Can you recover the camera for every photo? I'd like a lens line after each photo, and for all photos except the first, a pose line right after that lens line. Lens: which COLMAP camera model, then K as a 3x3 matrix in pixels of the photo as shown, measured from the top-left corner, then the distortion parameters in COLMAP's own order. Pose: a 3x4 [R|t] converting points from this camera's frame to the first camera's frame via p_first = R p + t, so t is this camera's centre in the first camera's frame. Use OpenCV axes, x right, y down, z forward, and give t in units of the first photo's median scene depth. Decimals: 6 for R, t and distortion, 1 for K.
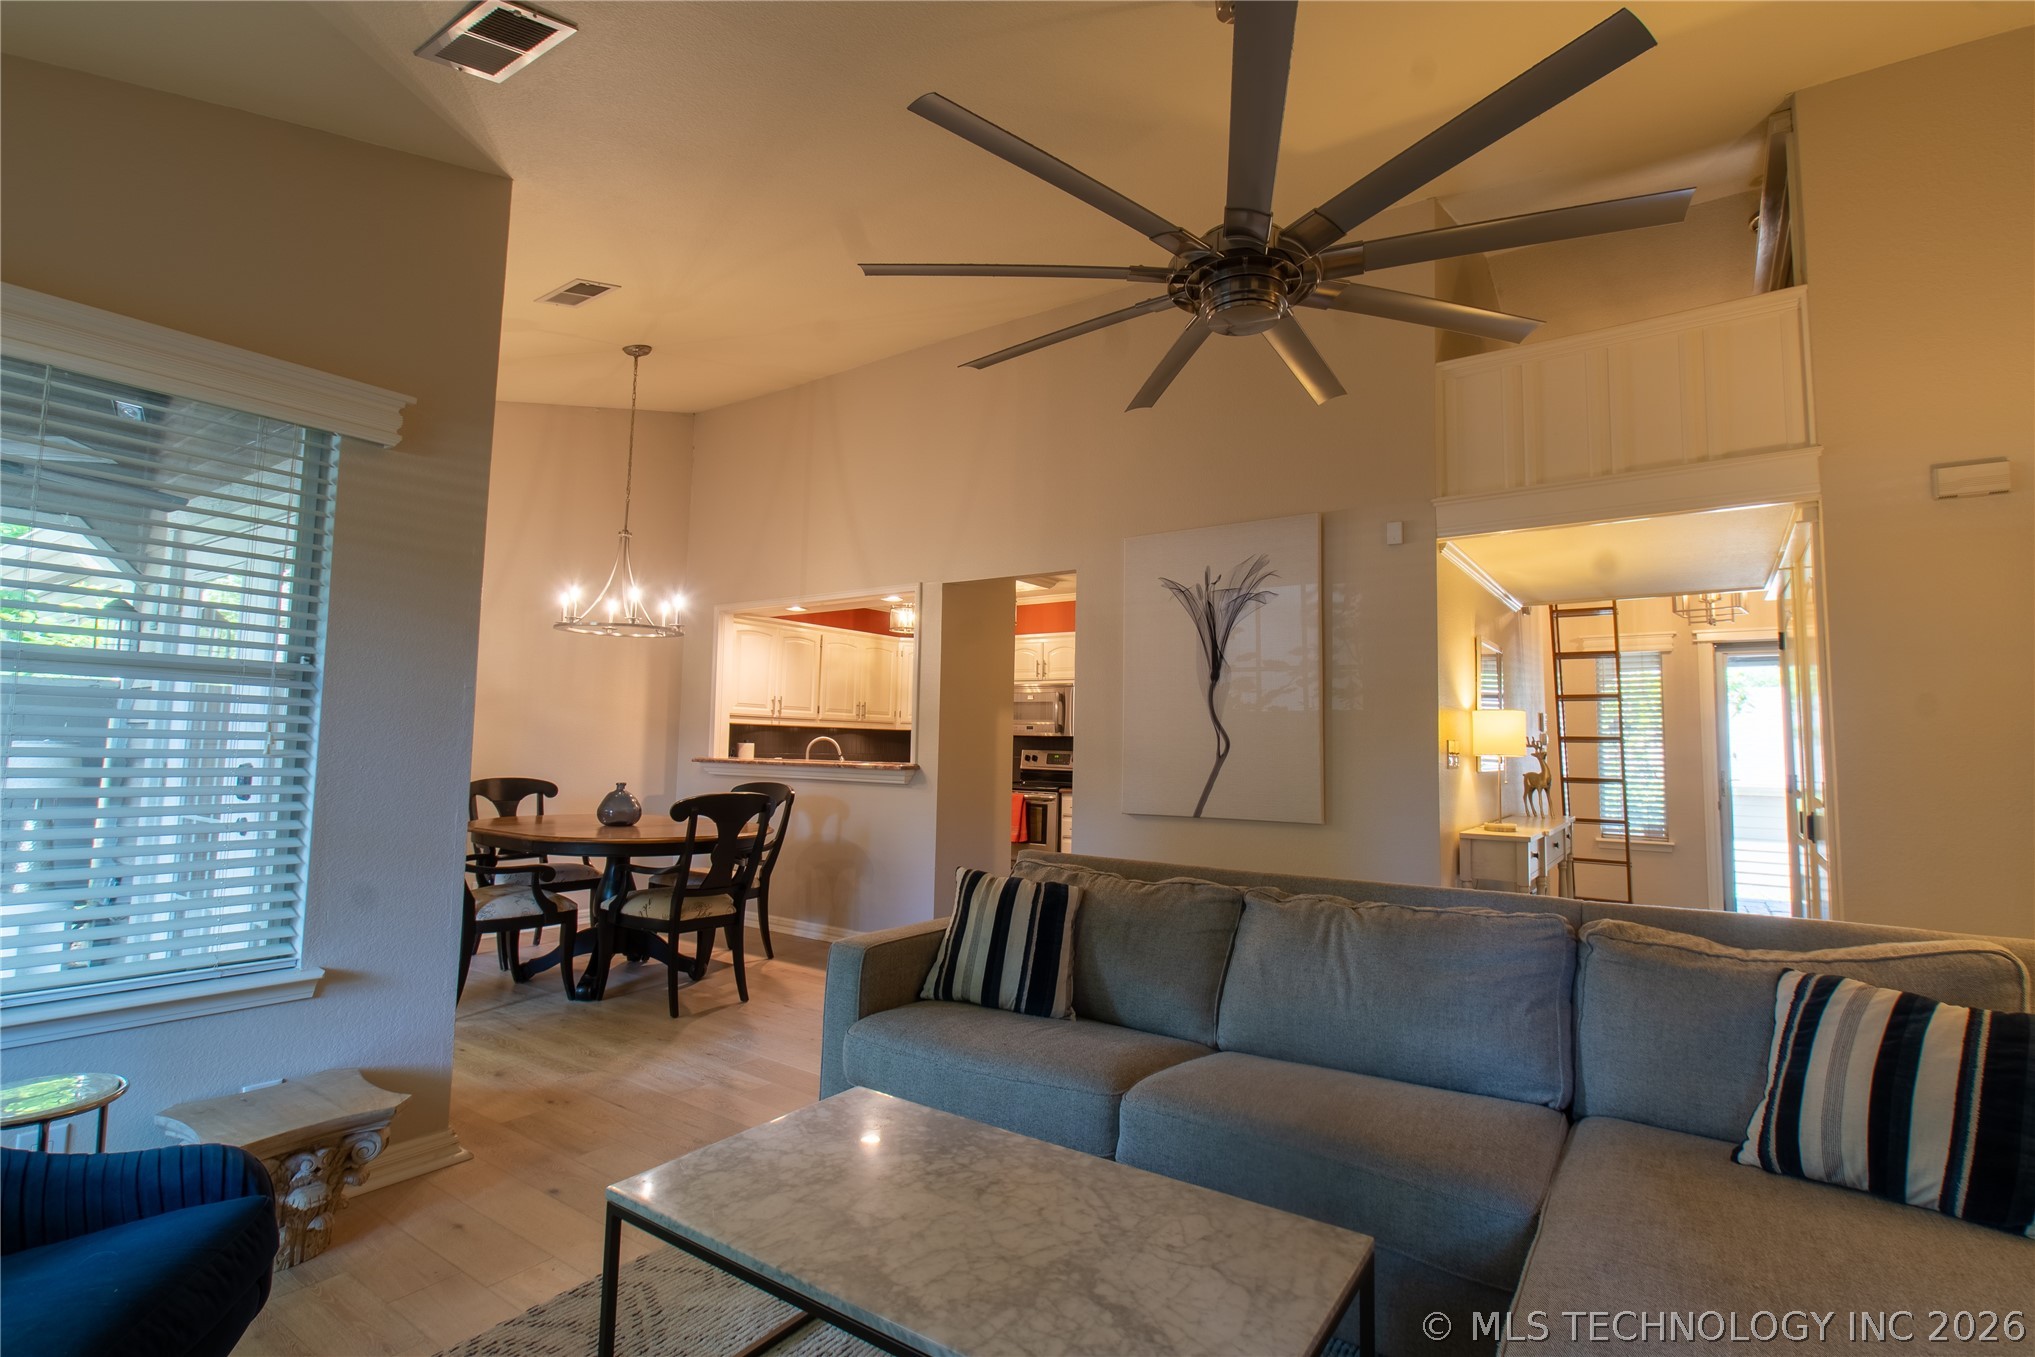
lens RADIAL K [[957.9, 0, 1048.0], [0, 957.9, 665.1], [0, 0, 1]] dist [0.002789, 0.000364]
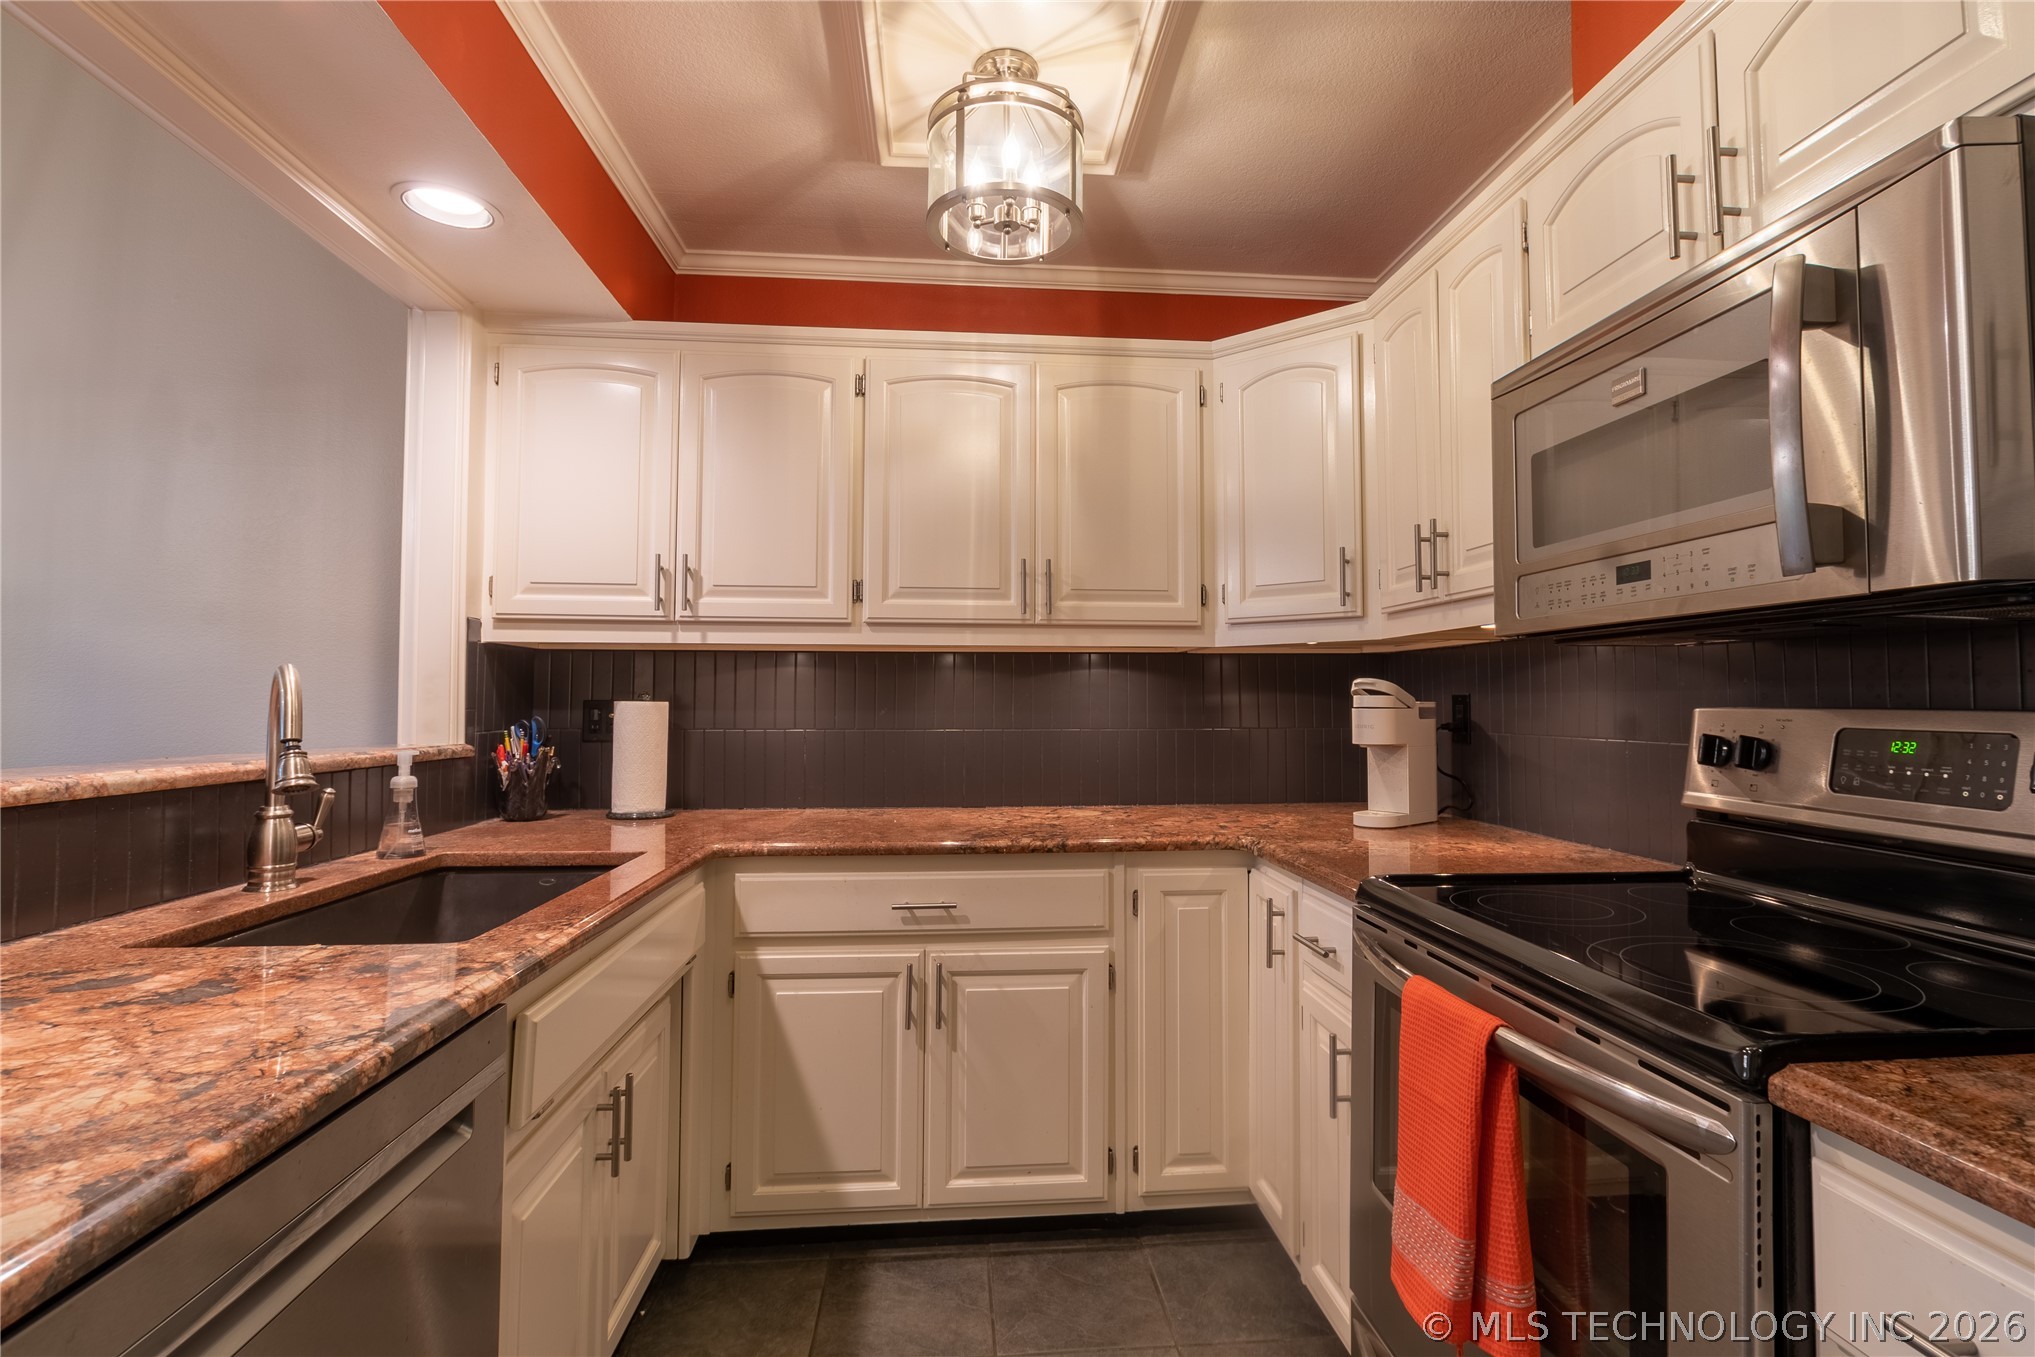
lens RADIAL K [[957.9, 0, 1048.0], [0, 957.9, 665.1], [0, 0, 1]] dist [0.002789, 0.000364]
pose [[0.642493, -0.048987, -0.764724, 0.041615], [0.079447, 0.996835, 0.002893, 0.073518], [0.762162, -0.062613, 0.644351, 0.828617]]
